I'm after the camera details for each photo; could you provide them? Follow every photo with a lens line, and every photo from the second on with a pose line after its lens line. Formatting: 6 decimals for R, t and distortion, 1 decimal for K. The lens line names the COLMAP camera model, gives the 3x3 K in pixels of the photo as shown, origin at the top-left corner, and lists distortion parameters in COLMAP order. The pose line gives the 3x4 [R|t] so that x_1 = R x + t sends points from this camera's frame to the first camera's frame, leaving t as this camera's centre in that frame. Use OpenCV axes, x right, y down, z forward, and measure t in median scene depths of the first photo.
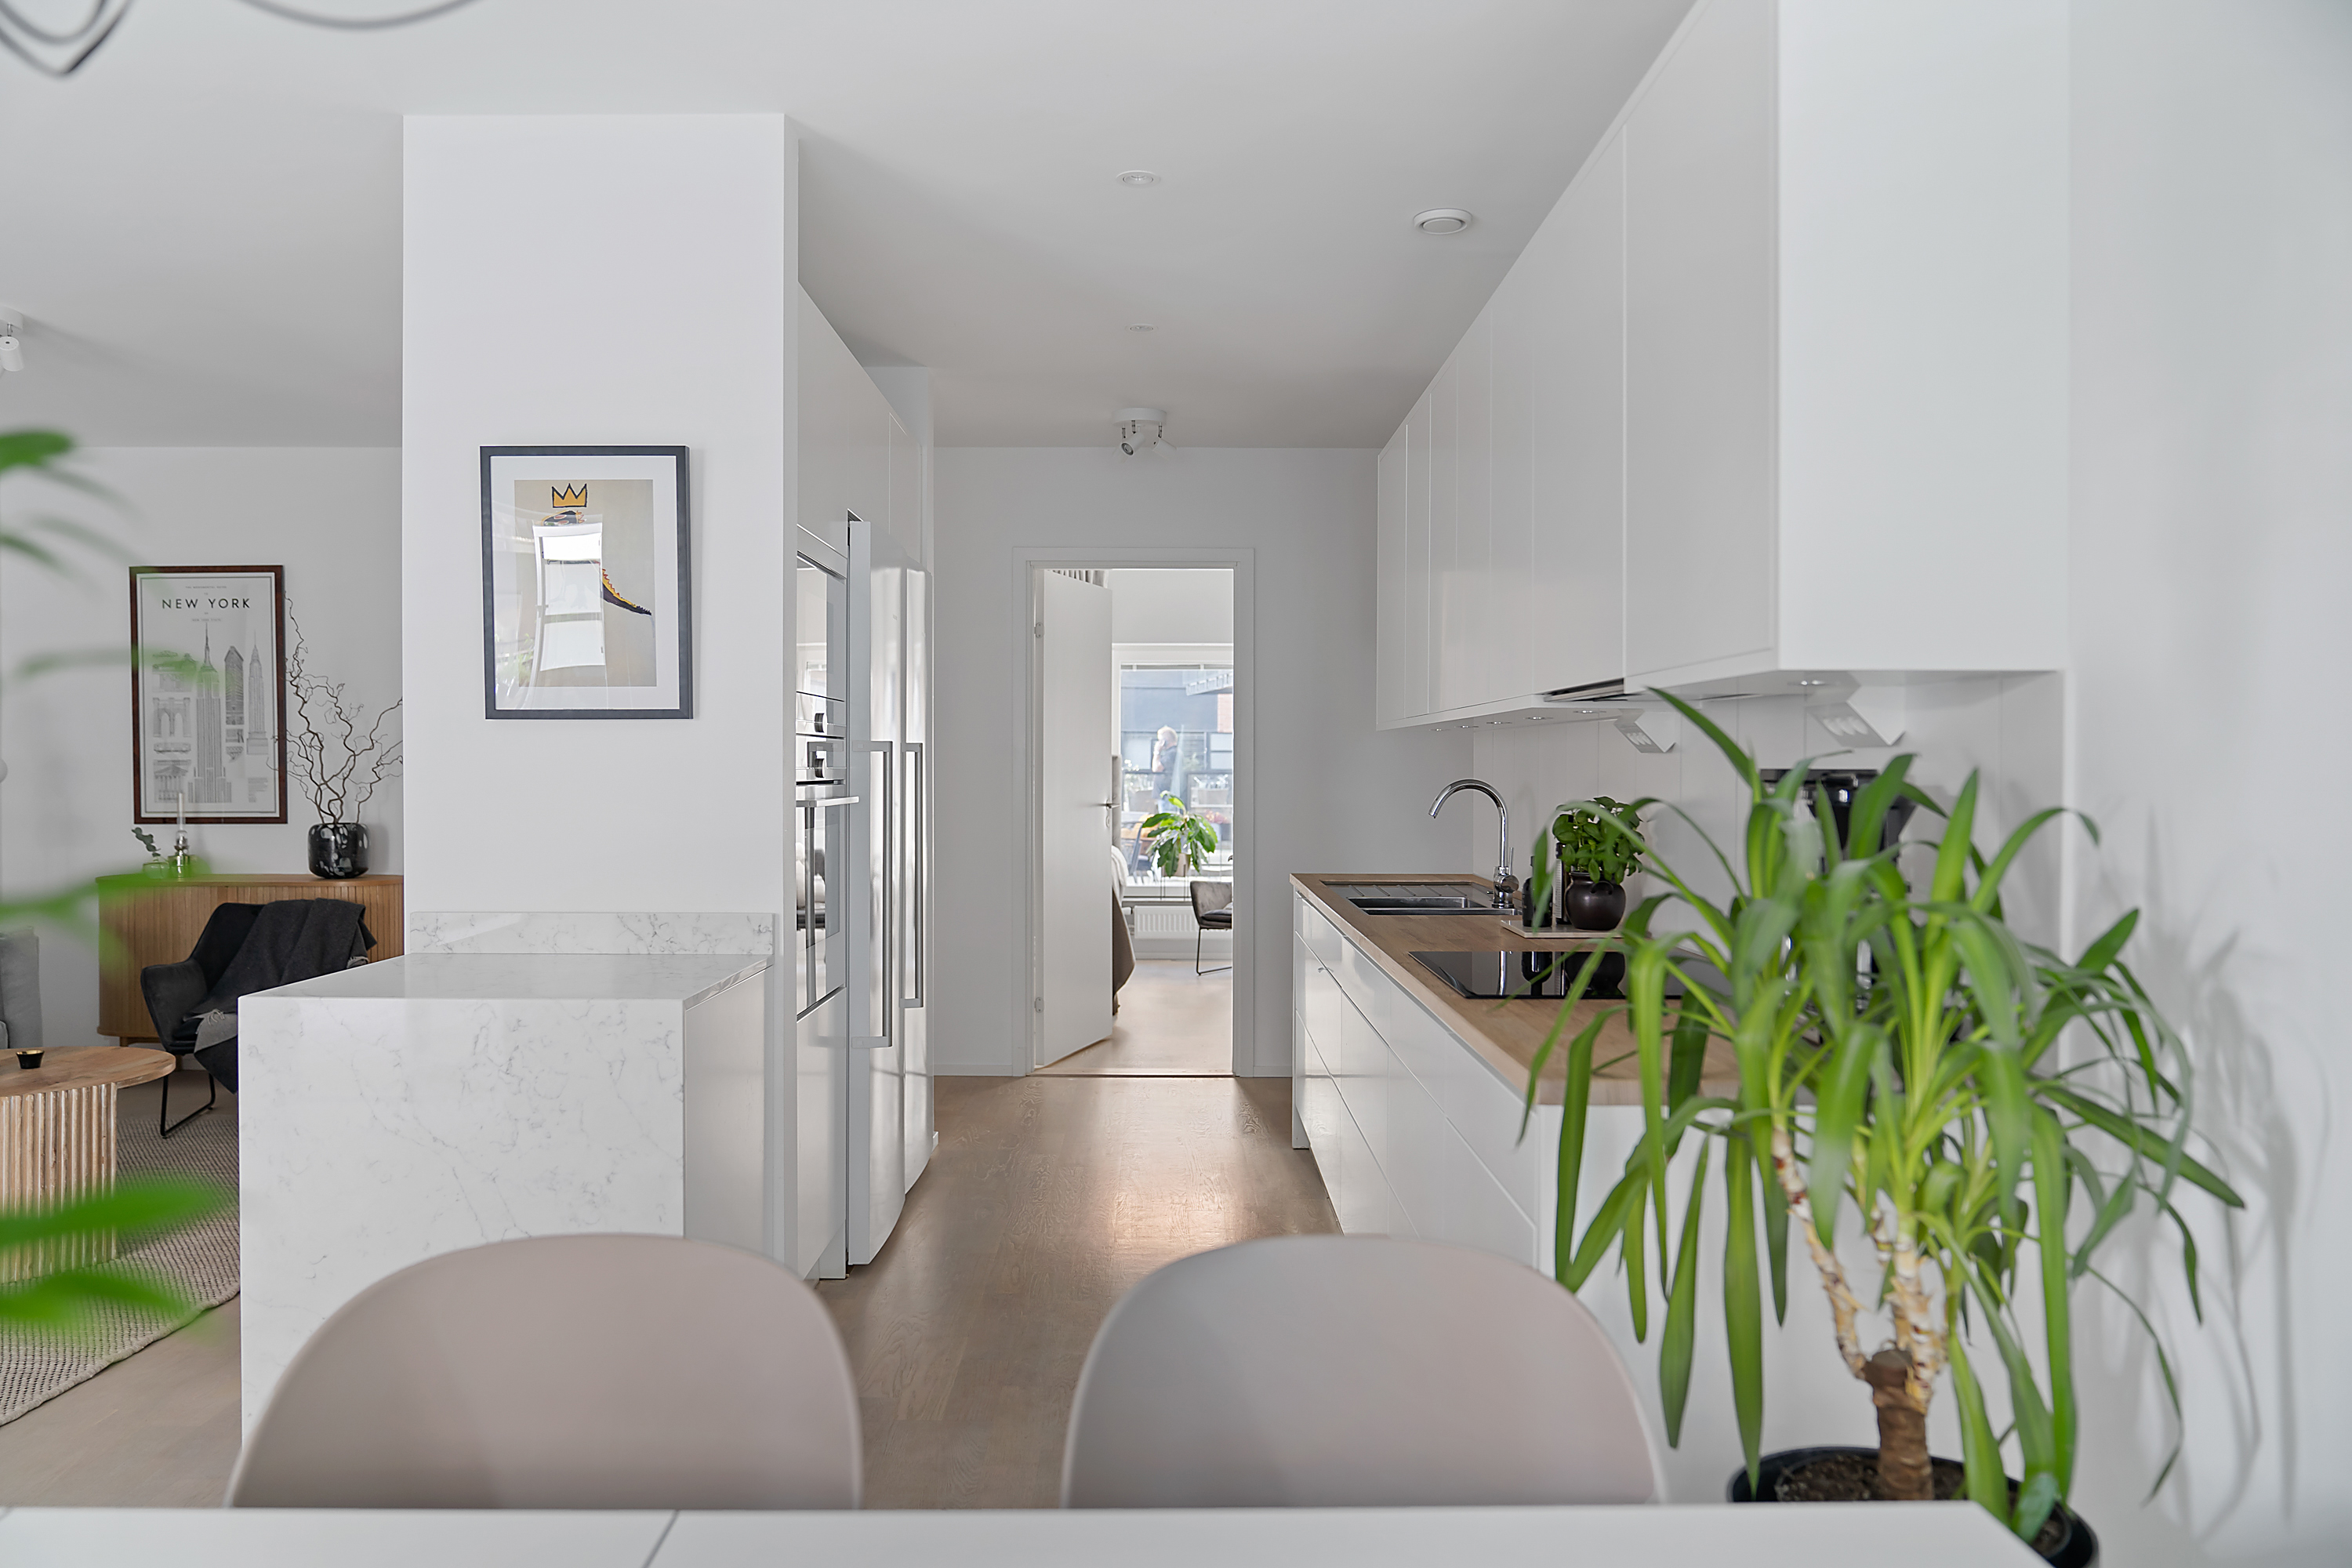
lens RADIAL K [[1630.2, 0, 1166.7], [0, 1630.2, 771.5], [0, 0, 1]] dist [-0.010811, -0.000160]
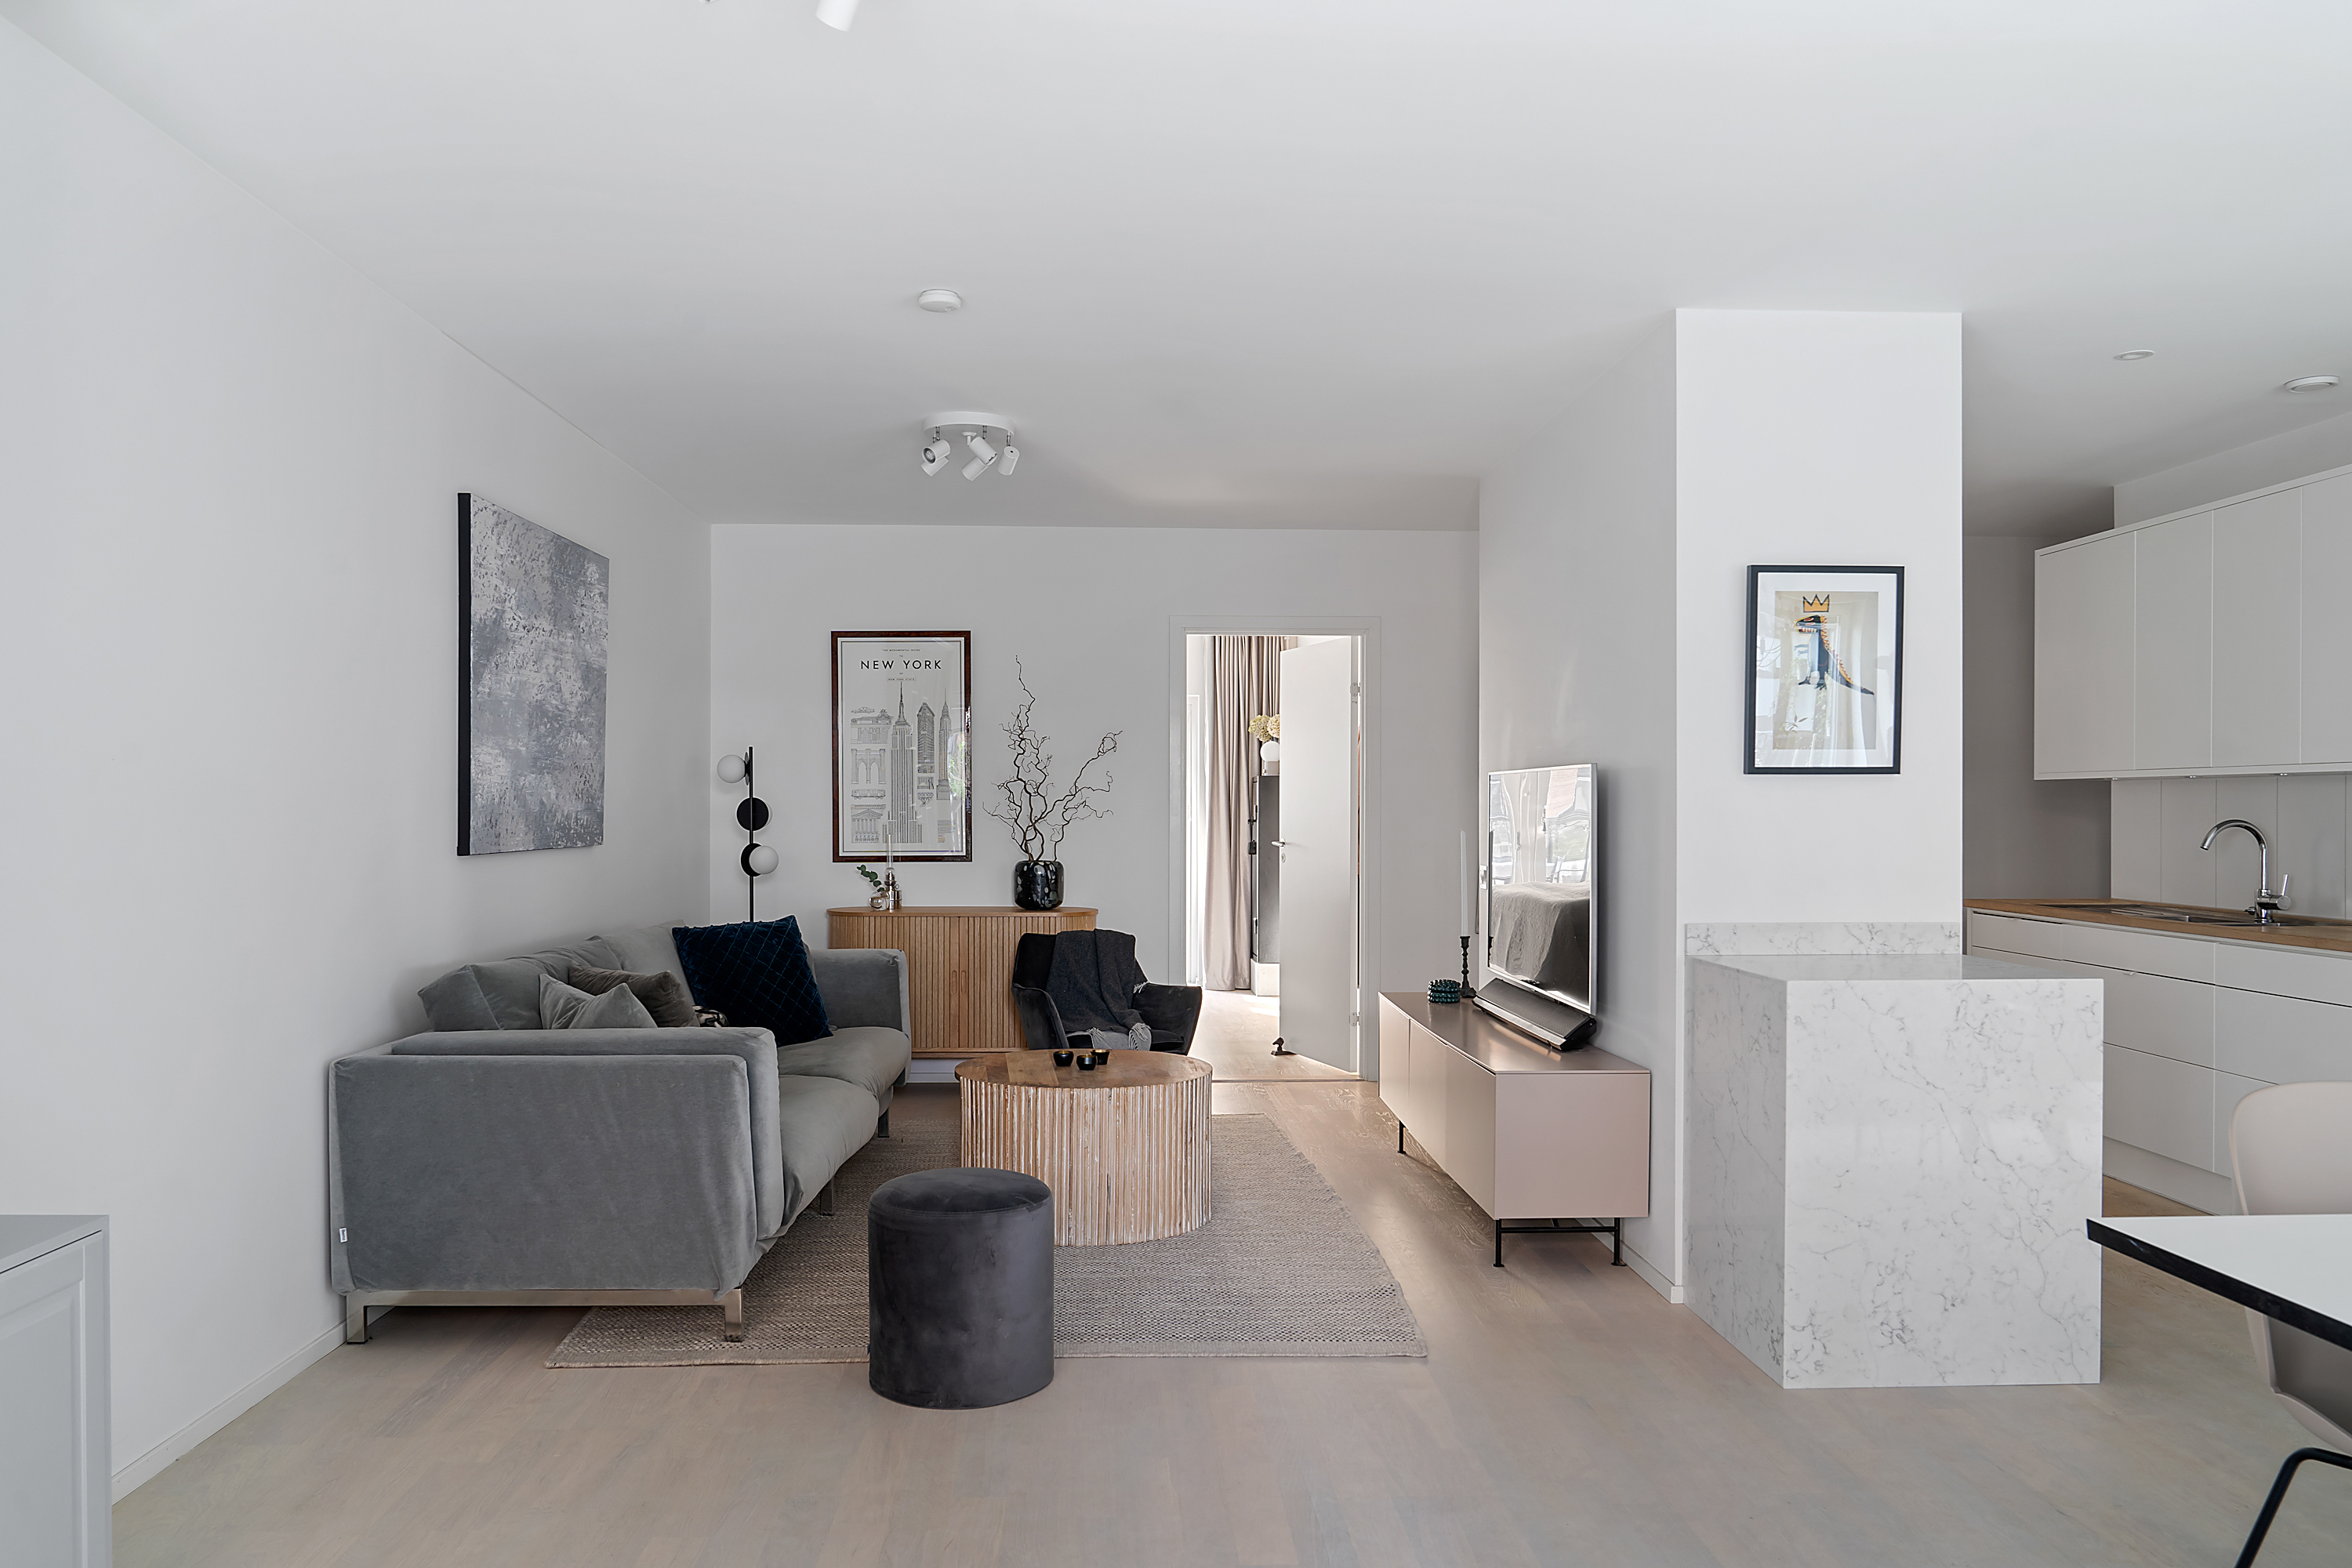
lens RADIAL K [[1630.2, 0, 1185.2], [0, 1630.2, 807.3], [0, 0, 1]] dist [-0.010811, -0.000160]
pose [[0.998144, 0.000552, 0.060898, -0.472412], [-0.000240, 0.999987, -0.005131, 0.000470], [-0.060900, 0.005107, 0.998131, -0.134752]]
